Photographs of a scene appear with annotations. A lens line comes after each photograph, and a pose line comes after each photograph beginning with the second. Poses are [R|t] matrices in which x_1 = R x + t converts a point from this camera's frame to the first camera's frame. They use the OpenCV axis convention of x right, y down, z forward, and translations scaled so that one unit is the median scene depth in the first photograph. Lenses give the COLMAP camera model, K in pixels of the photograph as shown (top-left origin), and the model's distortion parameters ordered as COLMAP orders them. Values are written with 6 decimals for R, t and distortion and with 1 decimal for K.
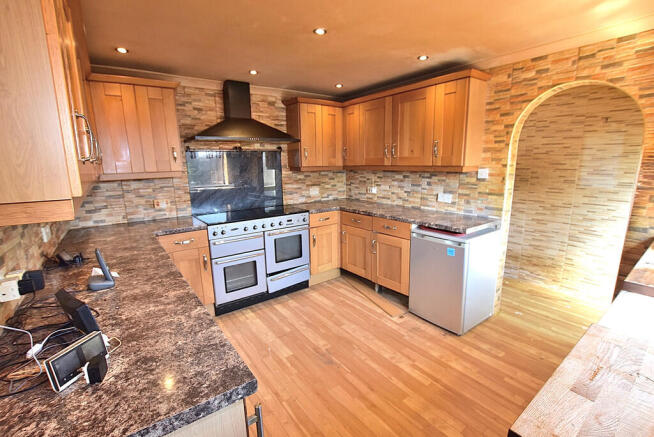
lens RADIAL K [[304.5, 0, 327.0], [0, 304.5, 218.5], [0, 0, 1]] dist [-0.004114, -0.000424]
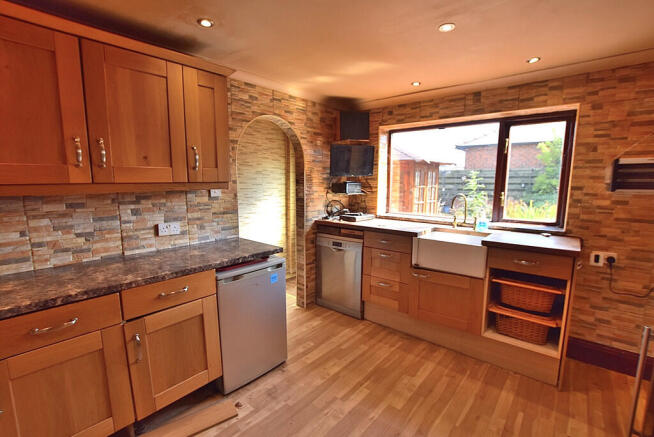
lens RADIAL K [[304.5, 0, 327.0], [0, 304.5, 218.5], [0, 0, 1]] dist [-0.004114, -0.000424]
pose [[-0.222505, -0.113633, 0.968287, -0.371702], [0.184745, 0.970275, 0.156319, -0.134188], [-0.957267, 0.213668, -0.194898, 0.794555]]
